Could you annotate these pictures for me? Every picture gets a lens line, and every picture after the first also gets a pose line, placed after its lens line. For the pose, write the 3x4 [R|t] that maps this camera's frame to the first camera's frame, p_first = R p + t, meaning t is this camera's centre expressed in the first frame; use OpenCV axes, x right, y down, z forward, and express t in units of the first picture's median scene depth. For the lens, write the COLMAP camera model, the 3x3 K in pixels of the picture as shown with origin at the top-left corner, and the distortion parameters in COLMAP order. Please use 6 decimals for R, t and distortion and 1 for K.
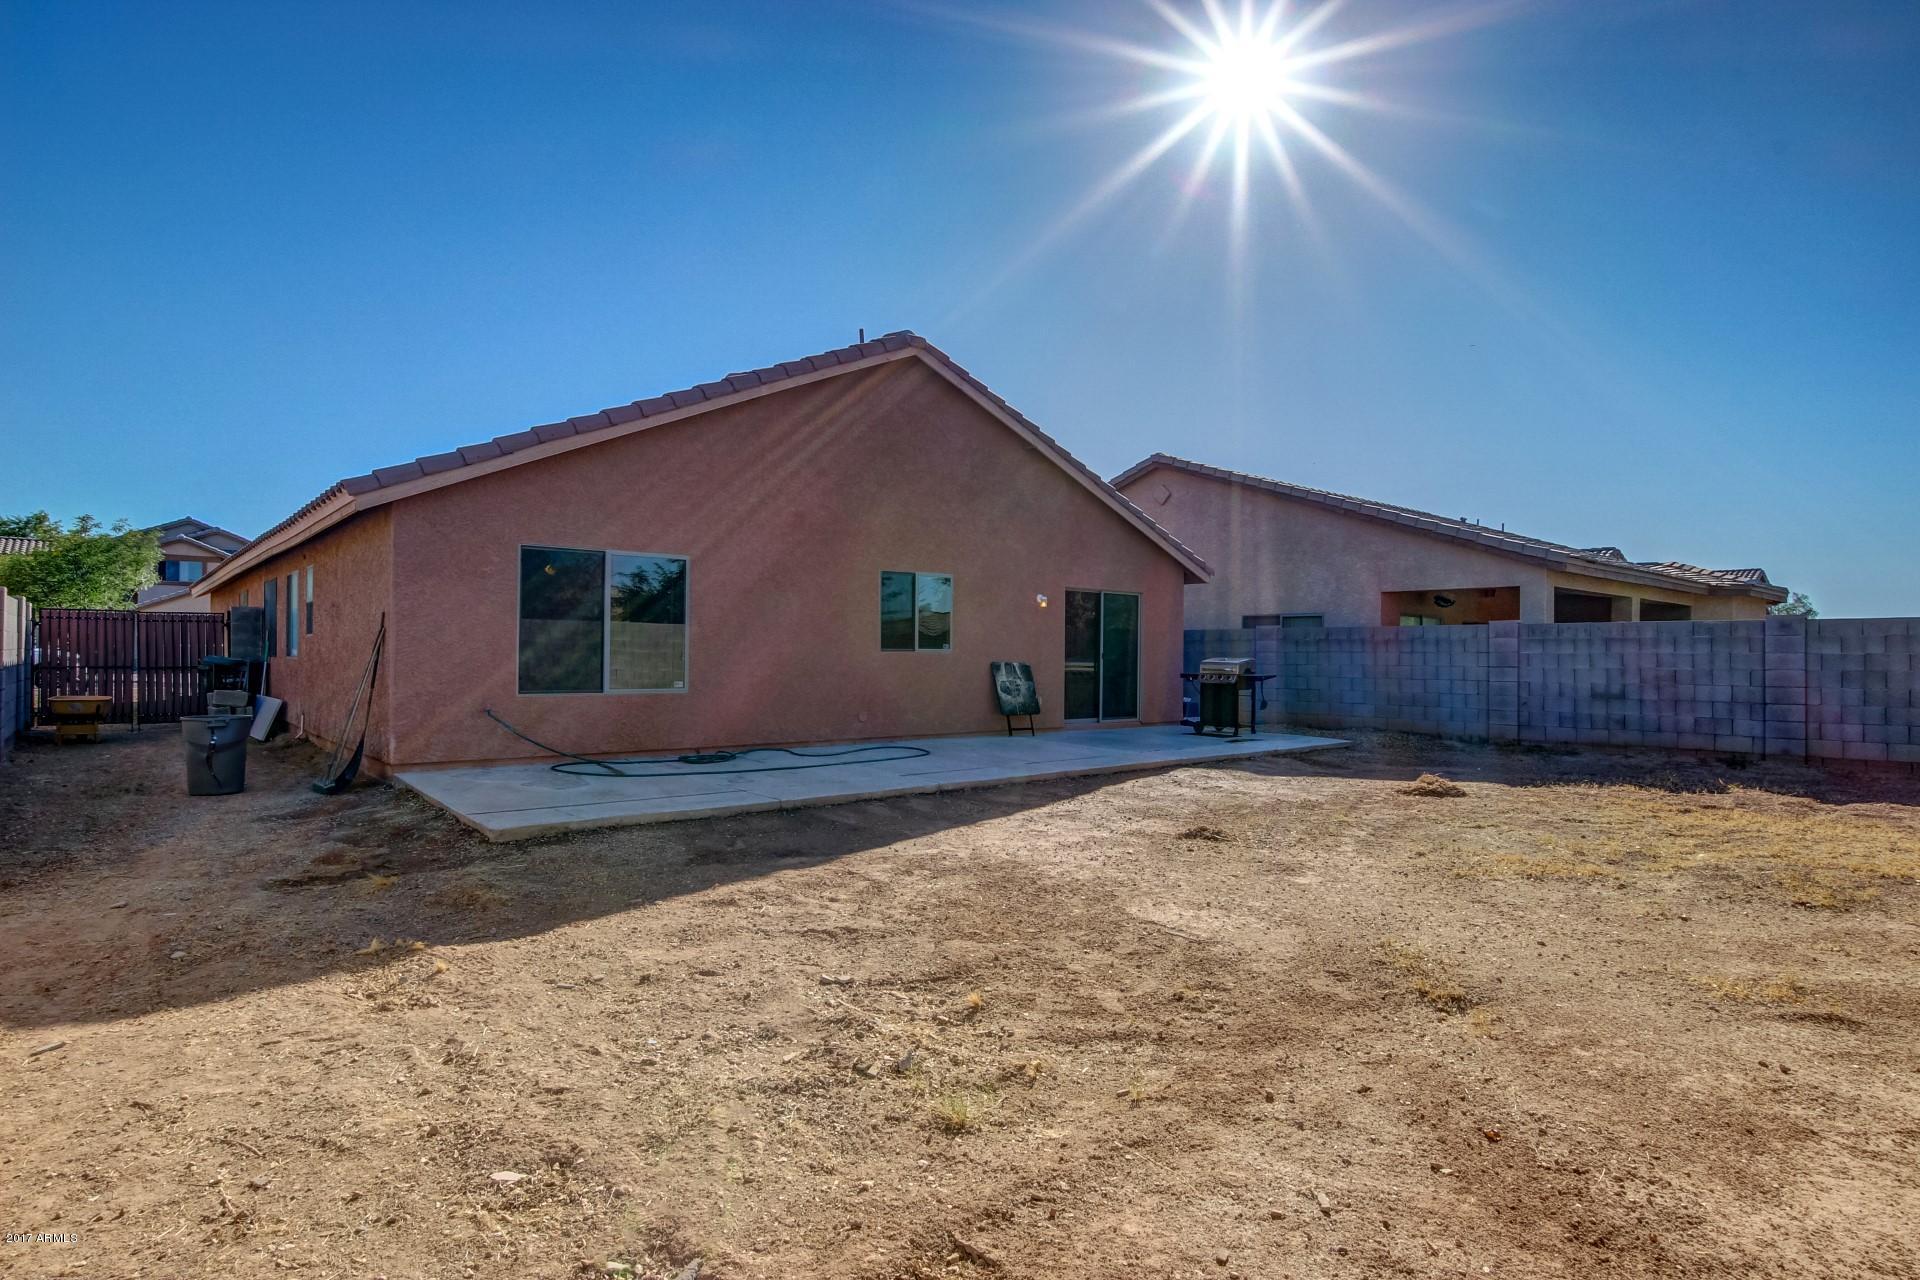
lens RADIAL K [[1029.7, 0, 955.5], [0, 1029.7, 633.6], [0, 0, 1]] dist [-0.018488, -0.000223]
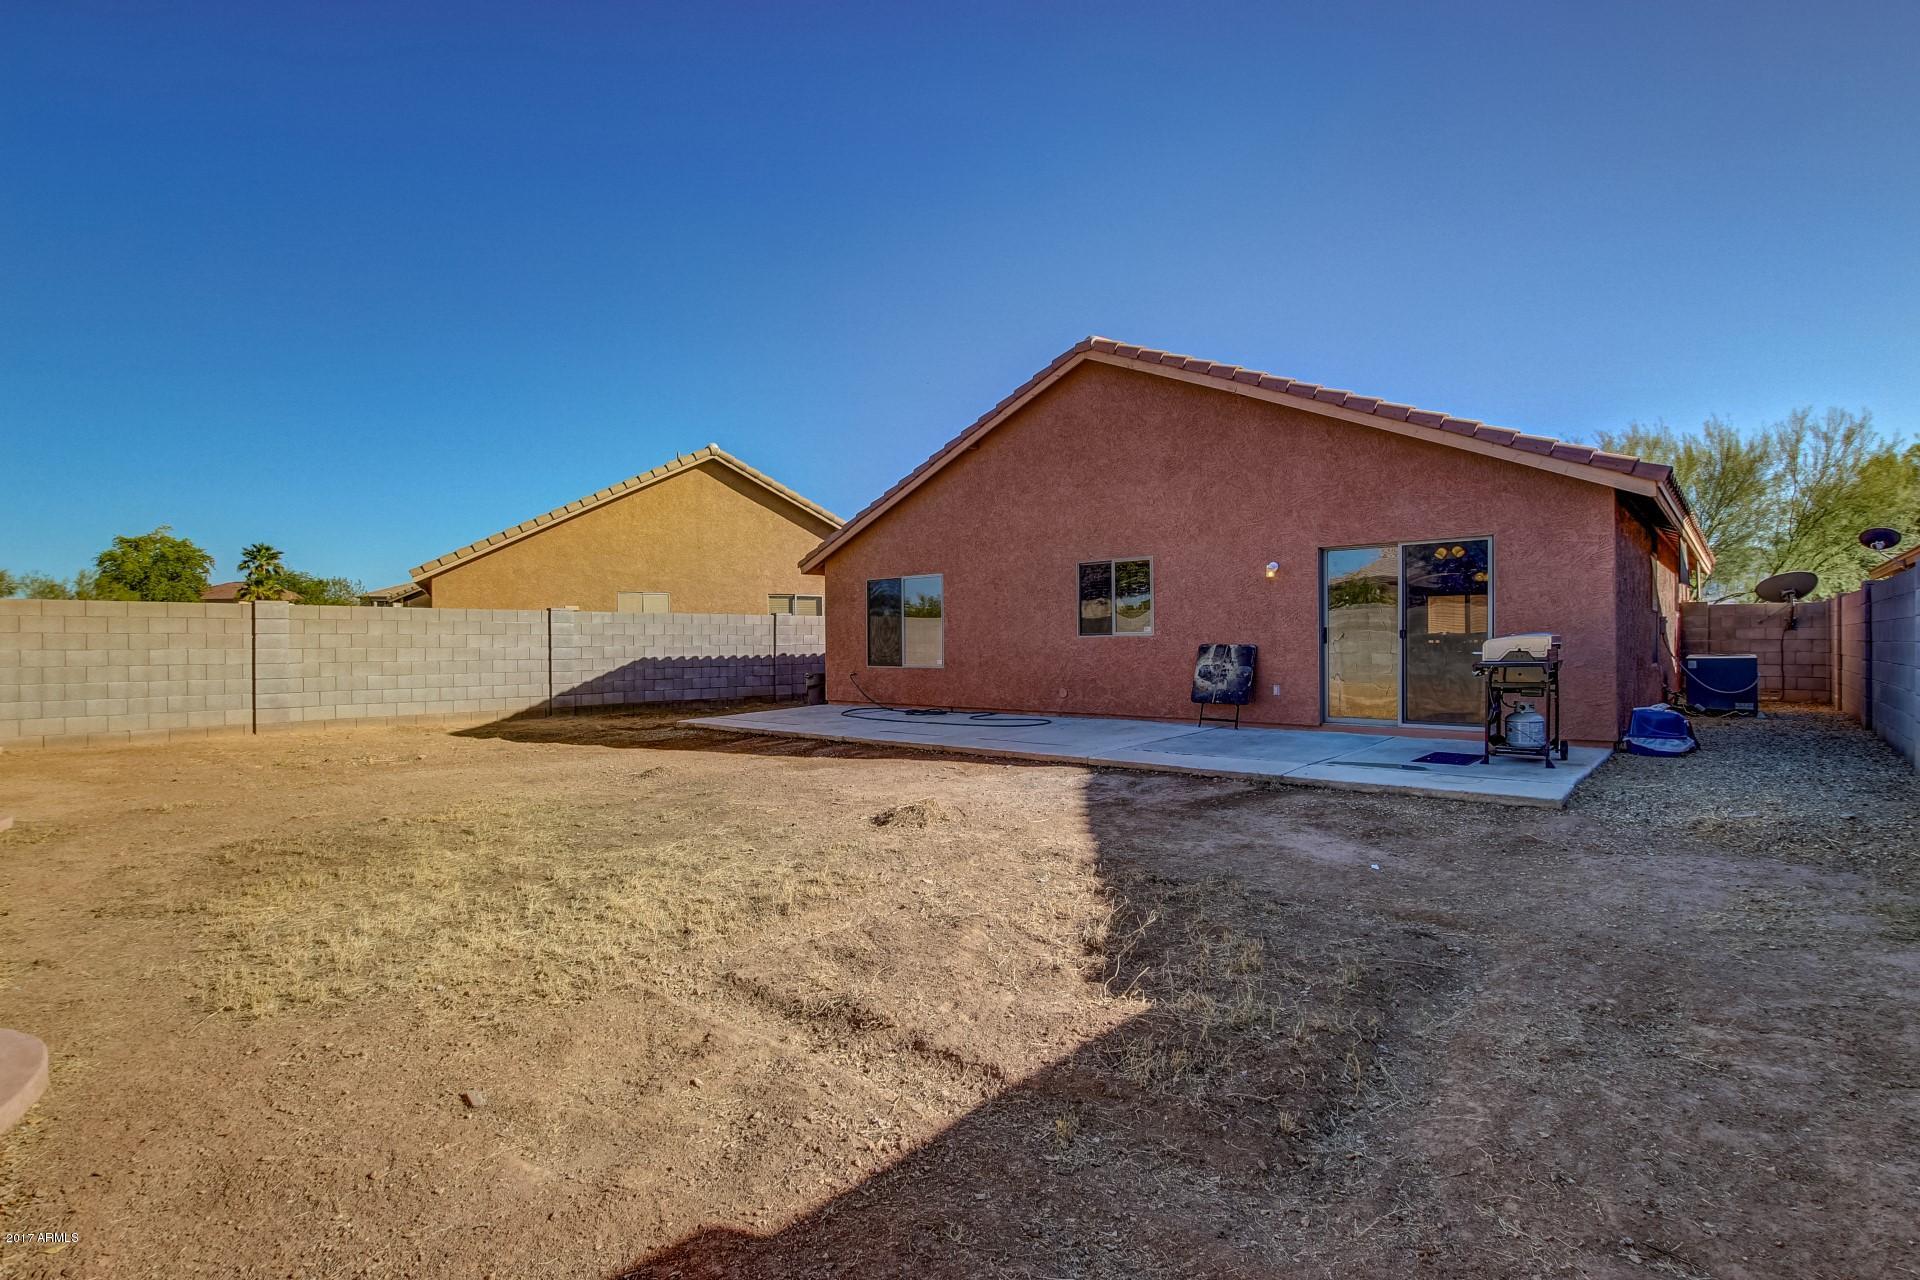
lens RADIAL K [[892.3, 0, 961.9], [0, 892.3, 652.1], [0, 0, 1]] dist [-0.025264, 0.001386]
pose [[0.133337, 0.000721, -0.991070, 0.771103], [0.032724, 0.999451, 0.005129, 0.022892], [0.990530, -0.033116, 0.133241, 0.665126]]
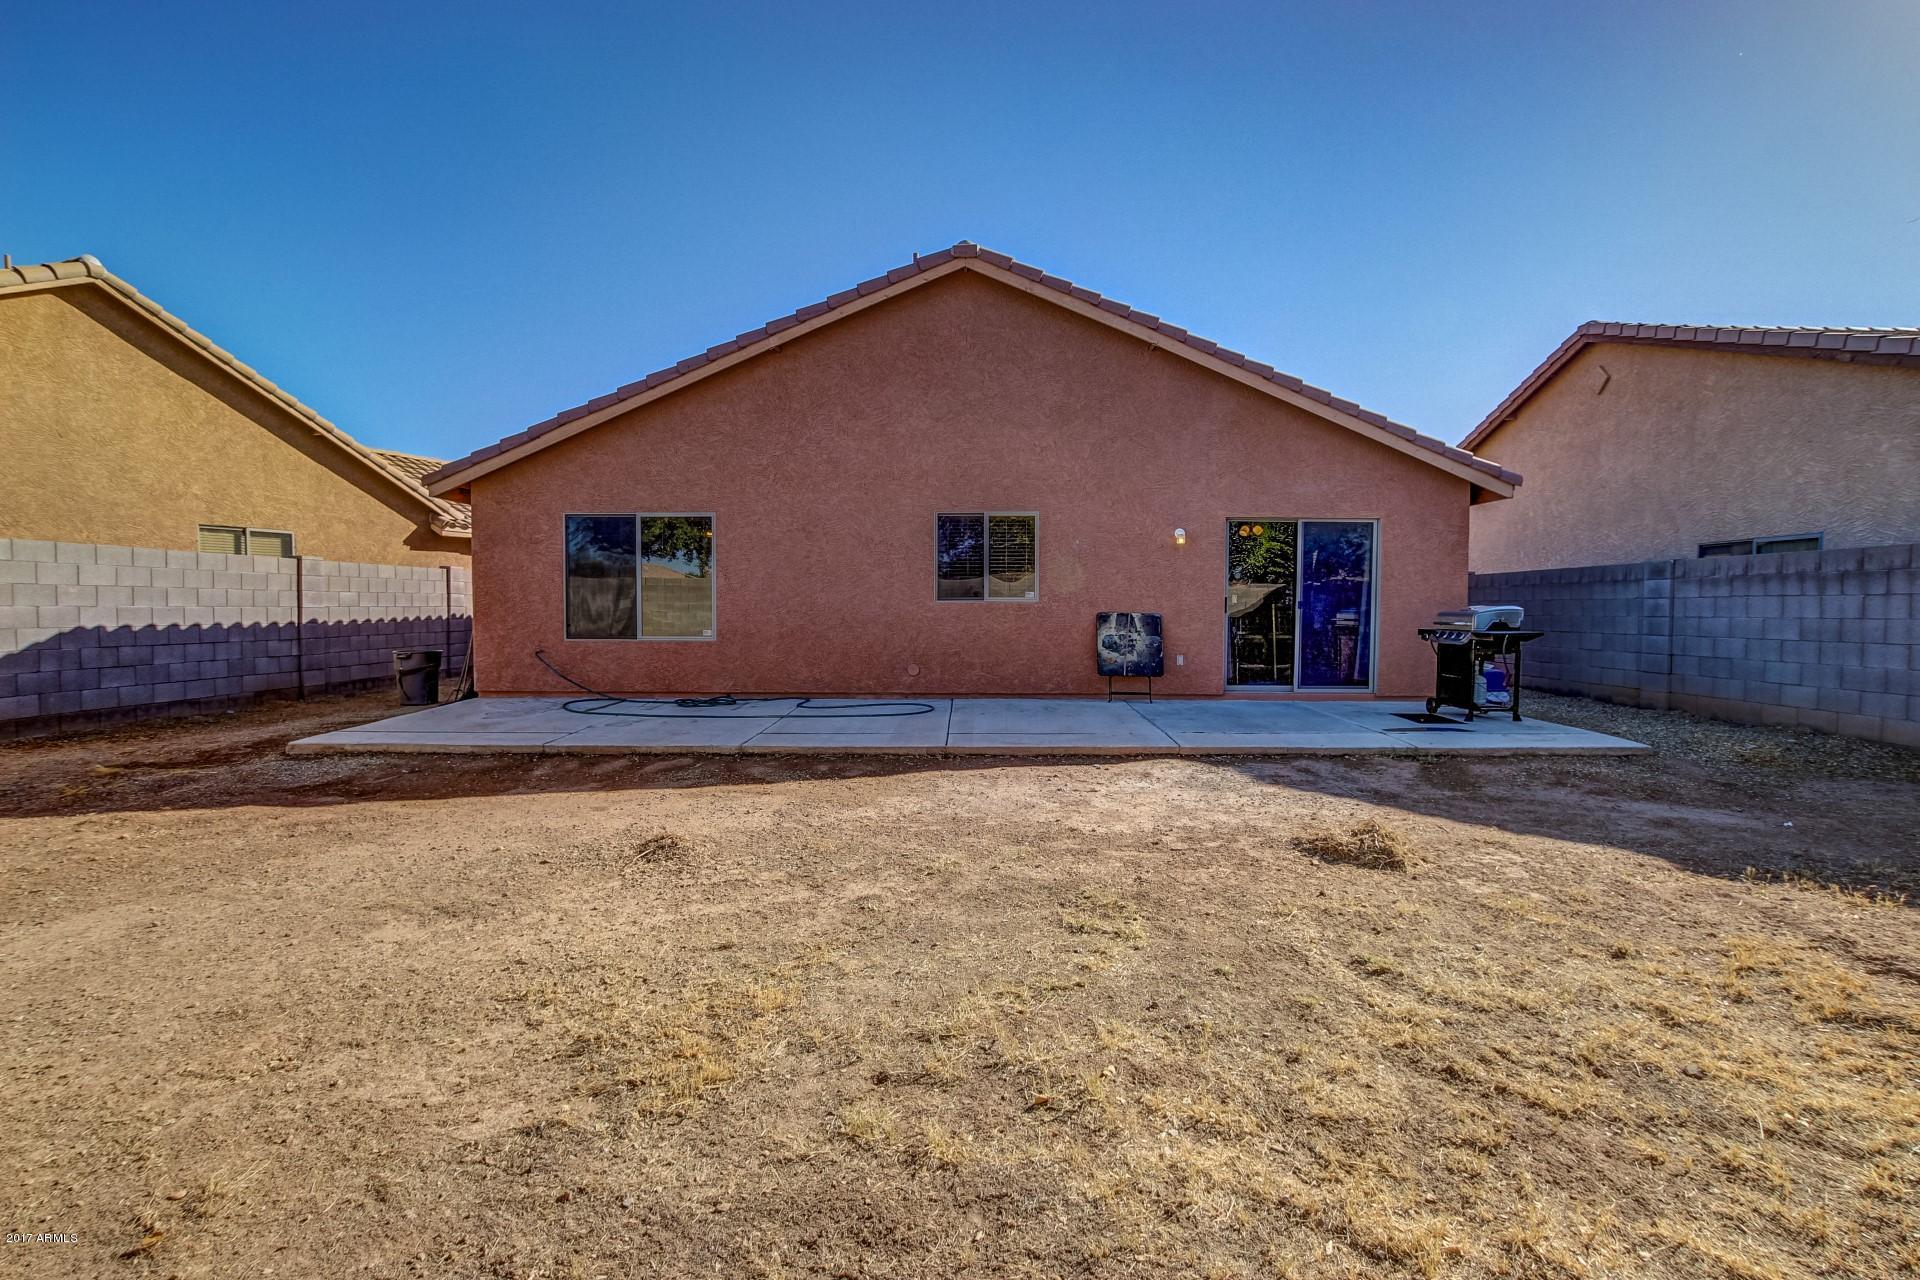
lens RADIAL K [[892.3, 0, 961.8], [0, 892.3, 647.7], [0, 0, 1]] dist [-0.025264, 0.001386]
pose [[0.745985, 0.023496, -0.665549, 0.427298], [0.017309, 0.998356, 0.054646, 0.014188], [0.665738, -0.052285, 0.744351, 0.370284]]
